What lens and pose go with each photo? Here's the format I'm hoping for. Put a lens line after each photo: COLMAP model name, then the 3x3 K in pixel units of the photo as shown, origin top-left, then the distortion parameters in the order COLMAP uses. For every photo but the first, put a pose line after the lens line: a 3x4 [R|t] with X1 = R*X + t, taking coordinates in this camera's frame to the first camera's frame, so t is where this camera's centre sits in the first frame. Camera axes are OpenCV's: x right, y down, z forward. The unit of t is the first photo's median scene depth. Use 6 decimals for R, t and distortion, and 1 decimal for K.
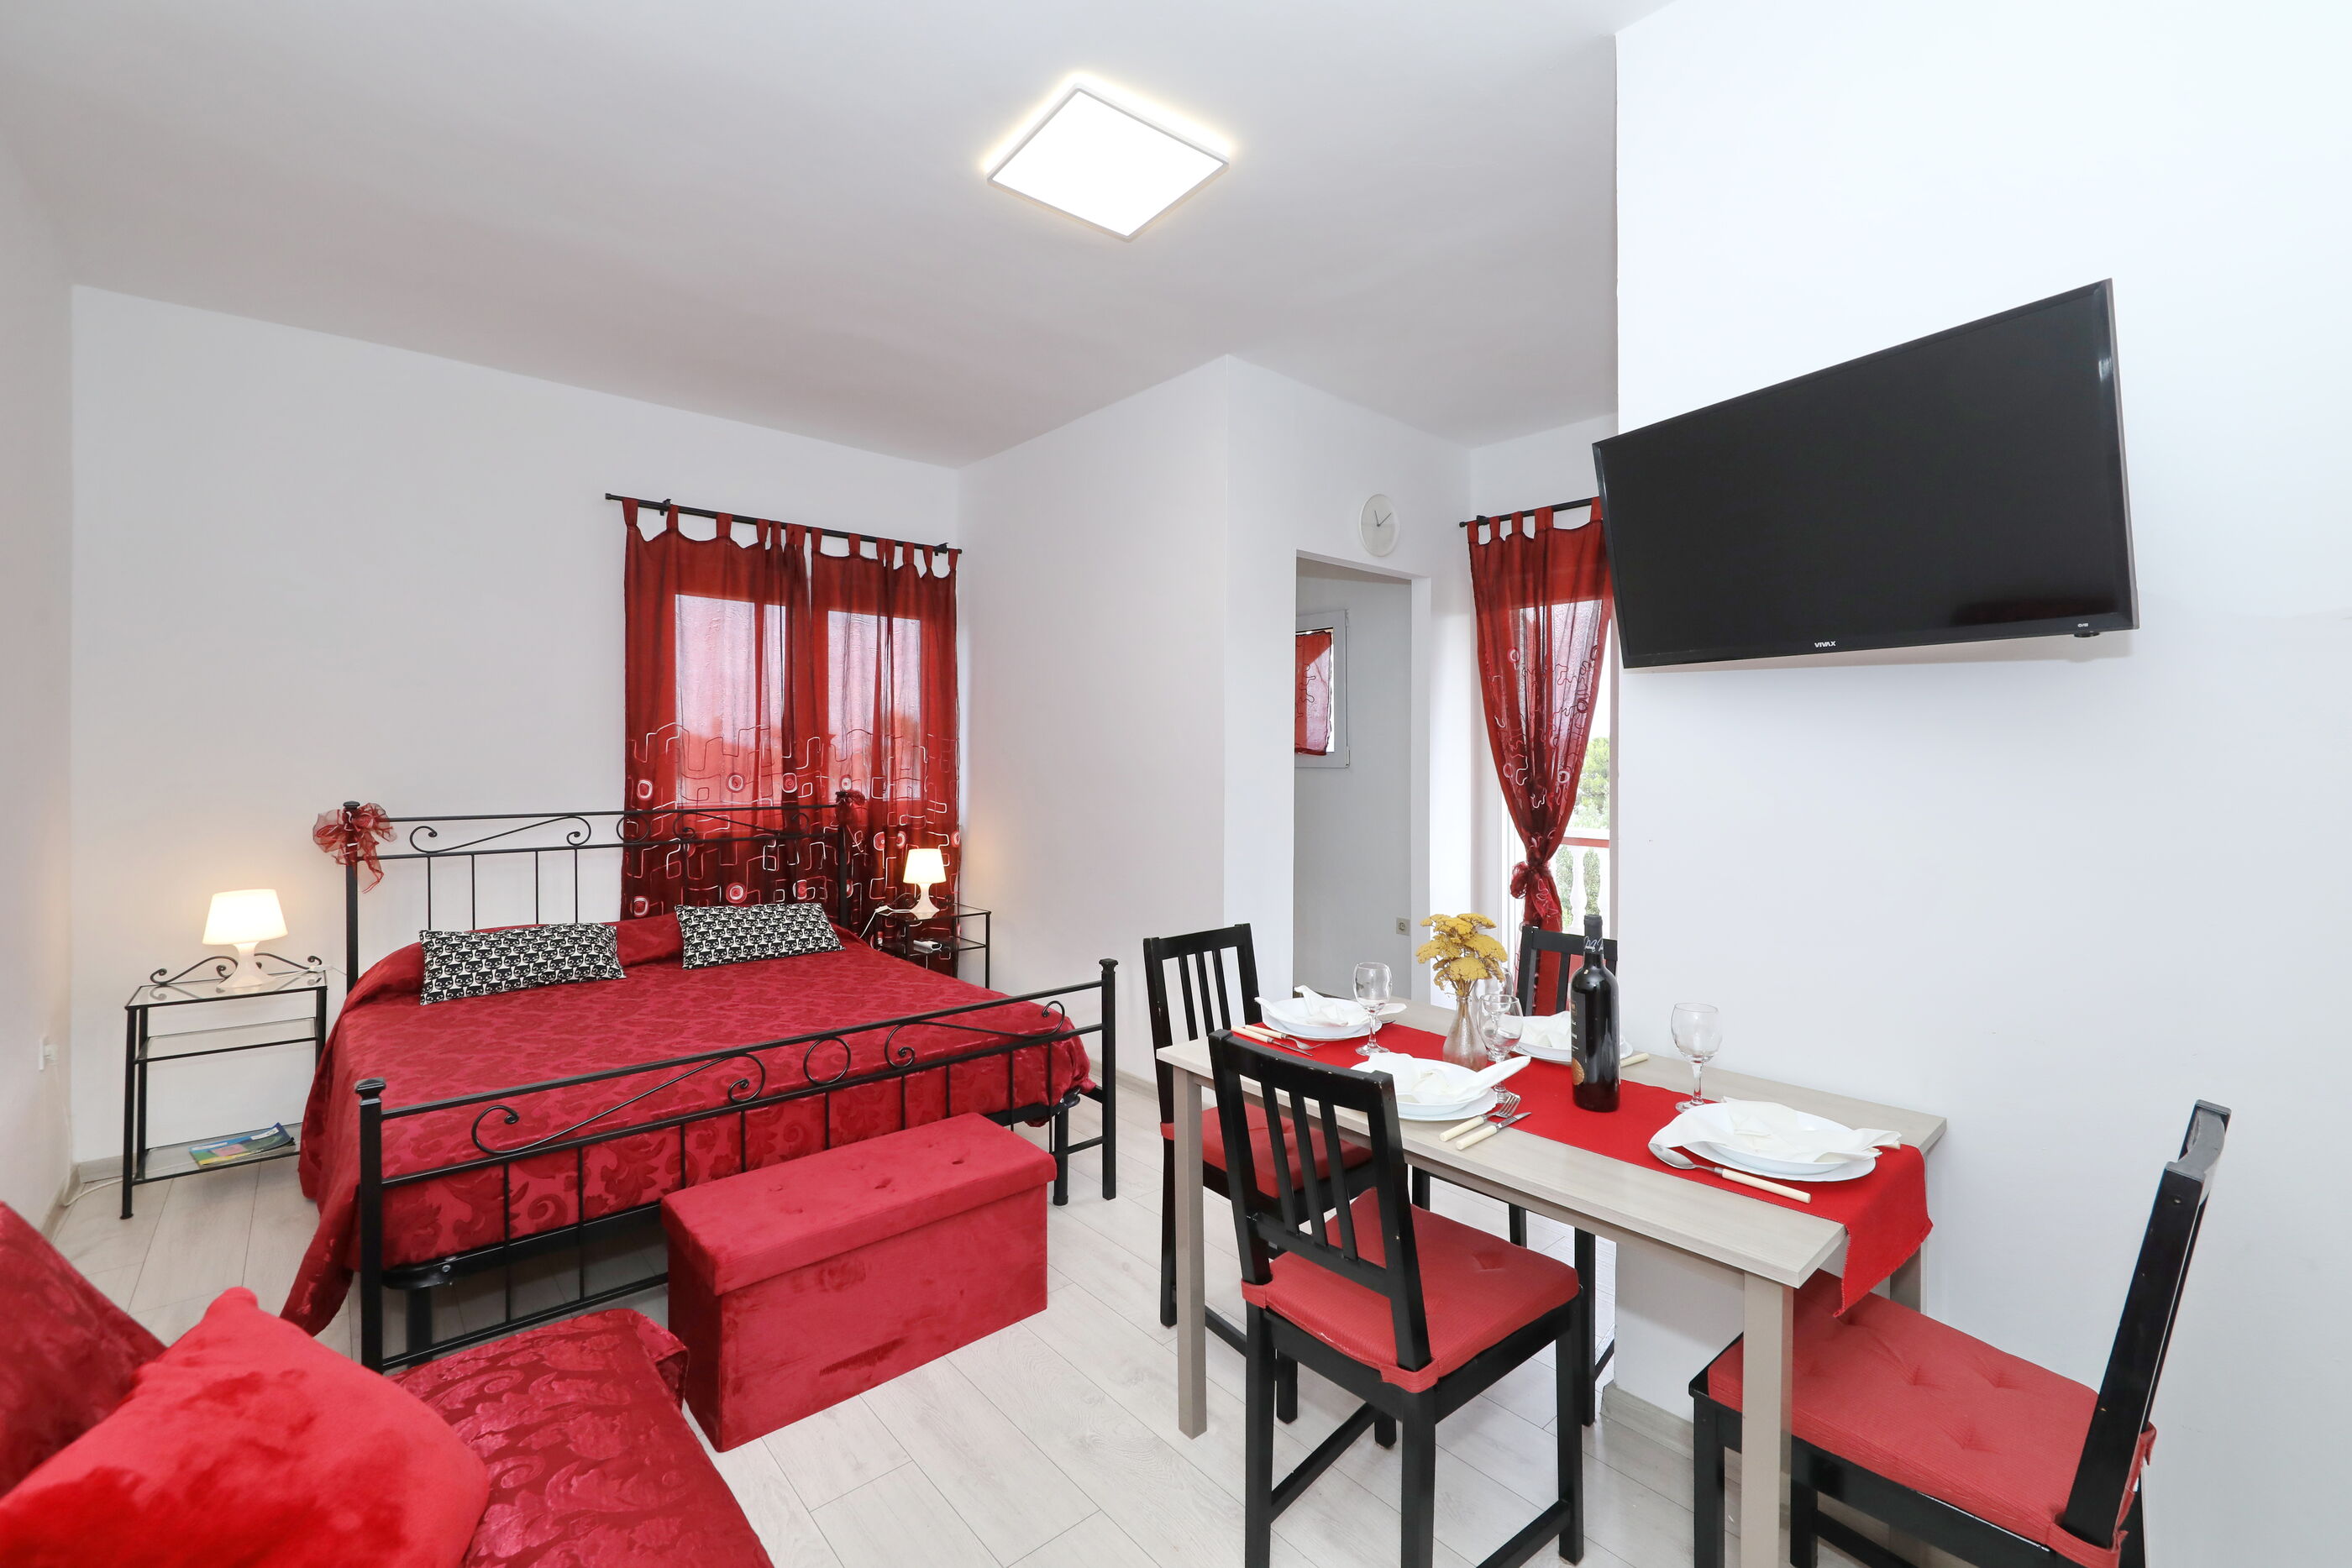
lens RADIAL K [[980.0, 0, 1319.6], [0, 980.0, 773.4], [0, 0, 1]] dist [0.001887, -0.000271]
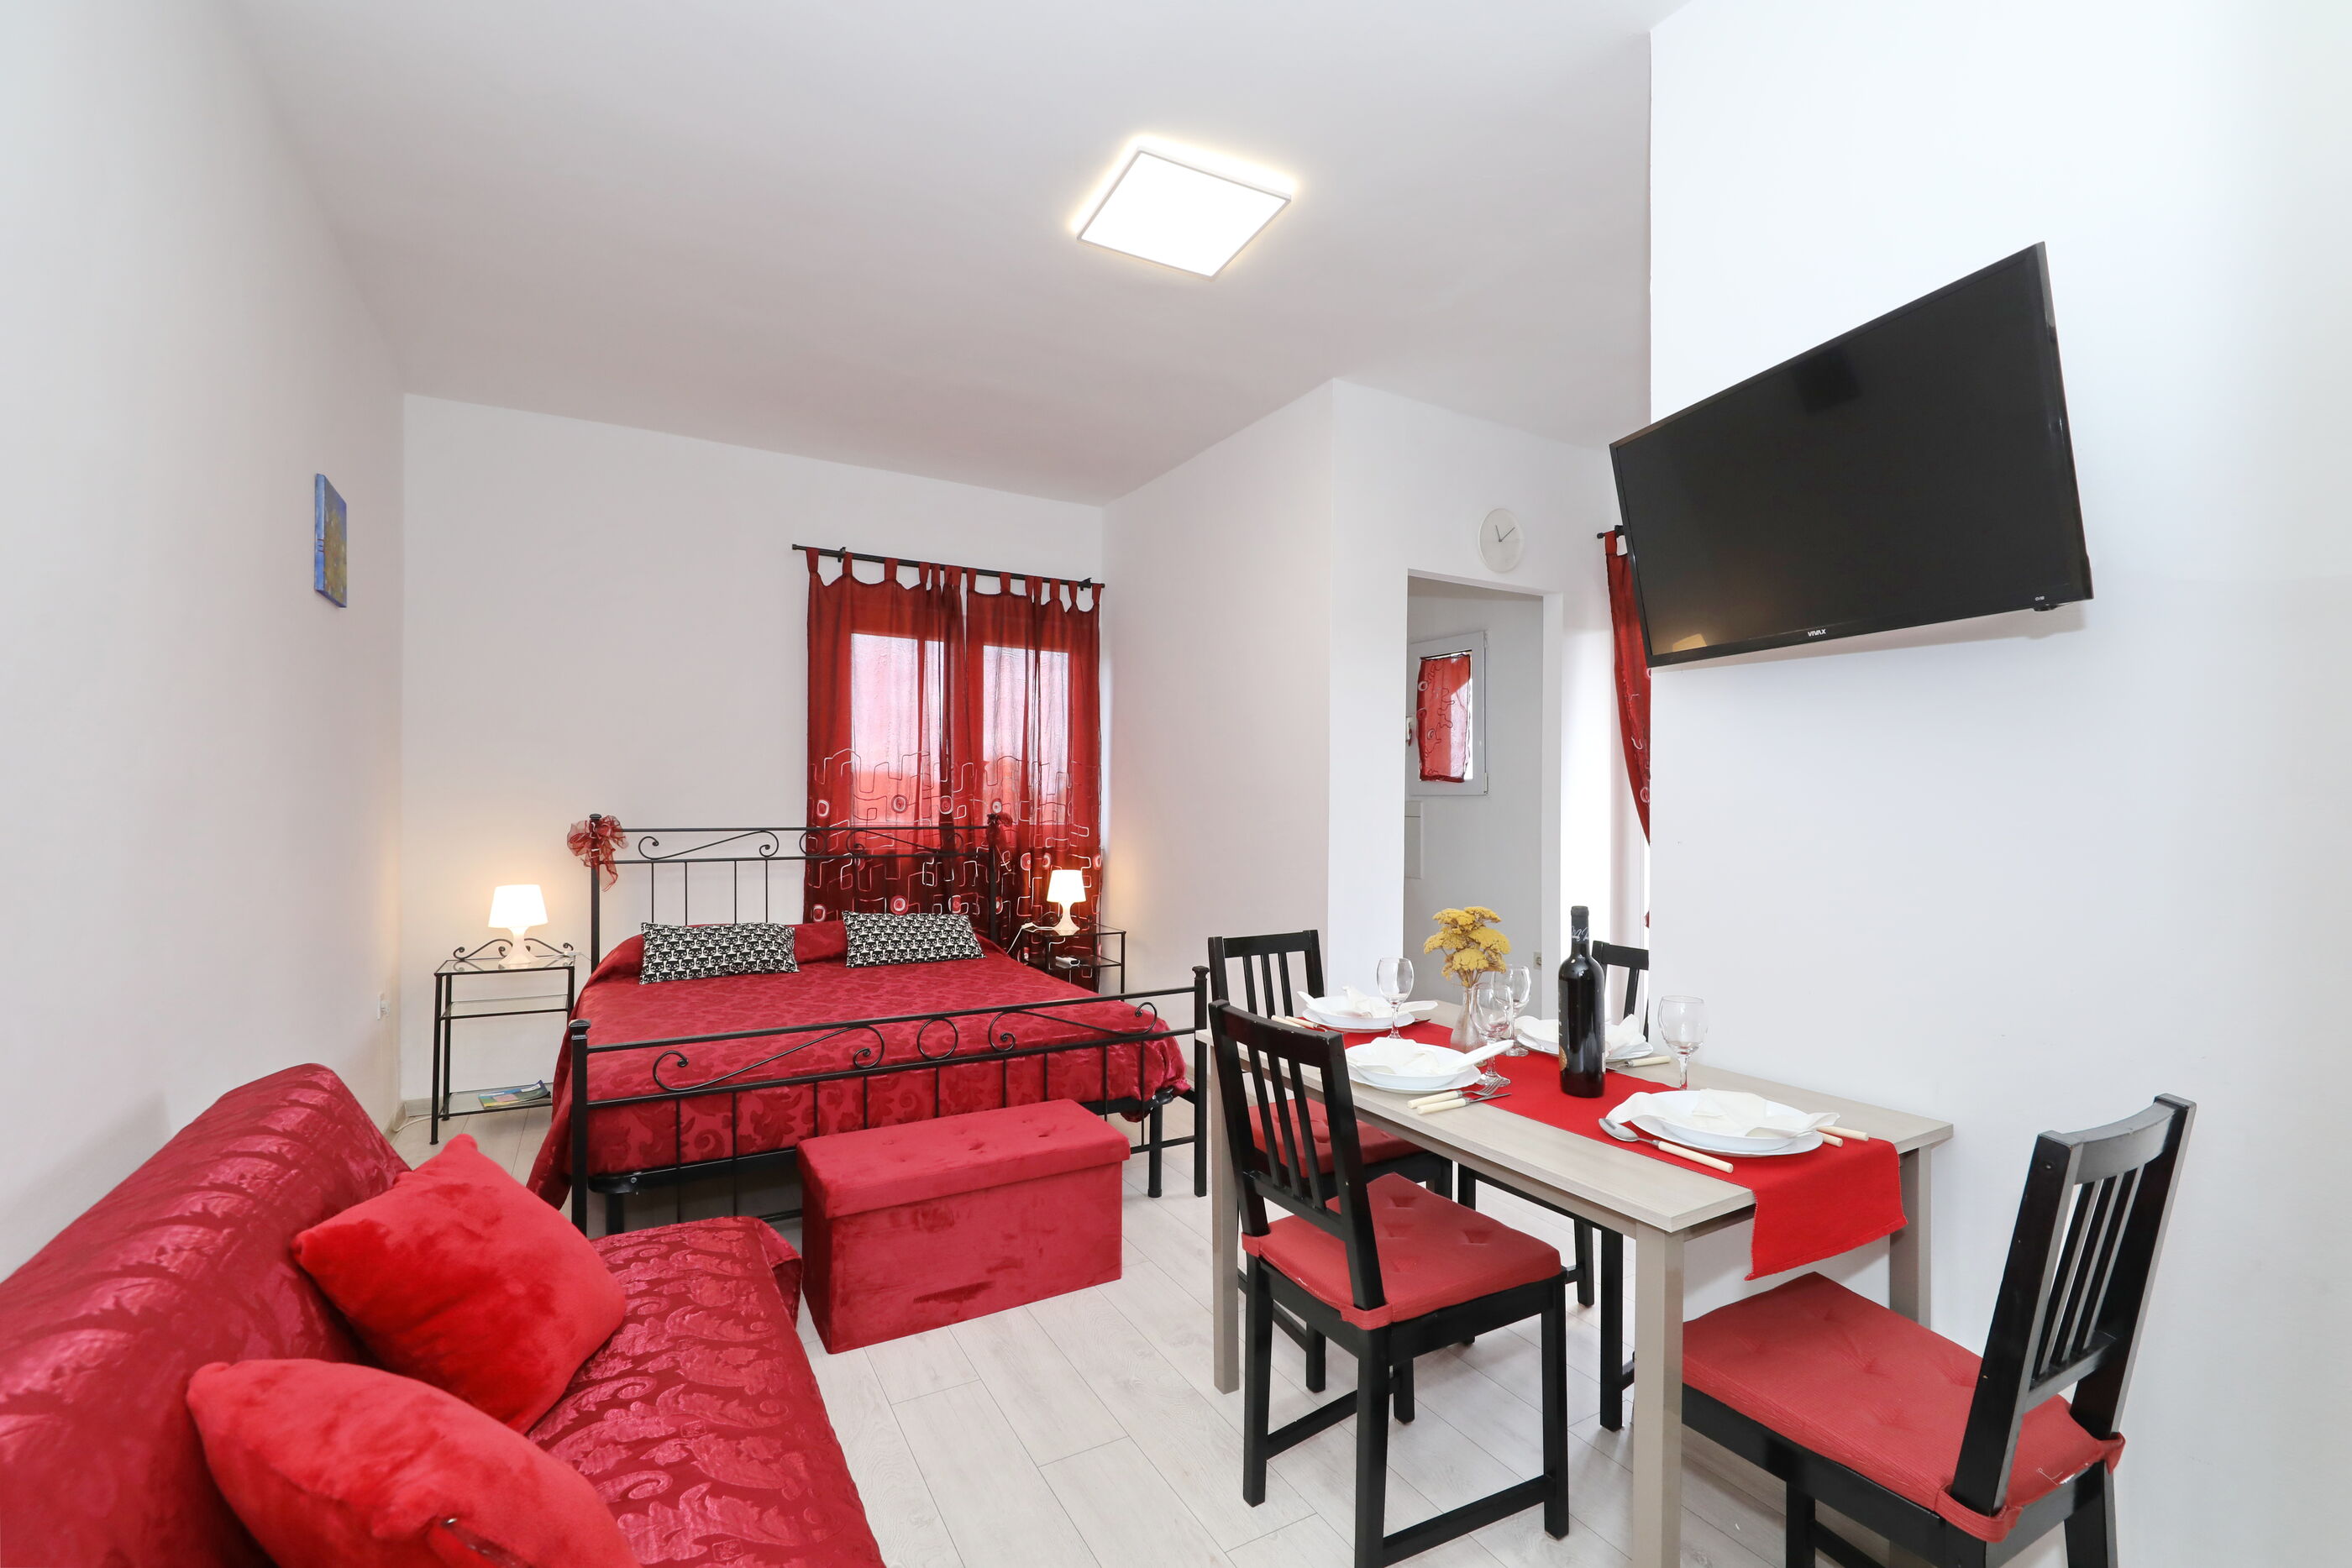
lens RADIAL K [[1042.2, 0, 1310.7], [0, 1042.2, 813.7], [0, 0, 1]] dist [0.000075, 0.000011]
pose [[0.979793, 0.004383, -0.199965, 0.127439], [-0.004927, 0.999985, -0.002223, 0.030240], [0.199952, 0.003164, 0.979801, -0.068974]]
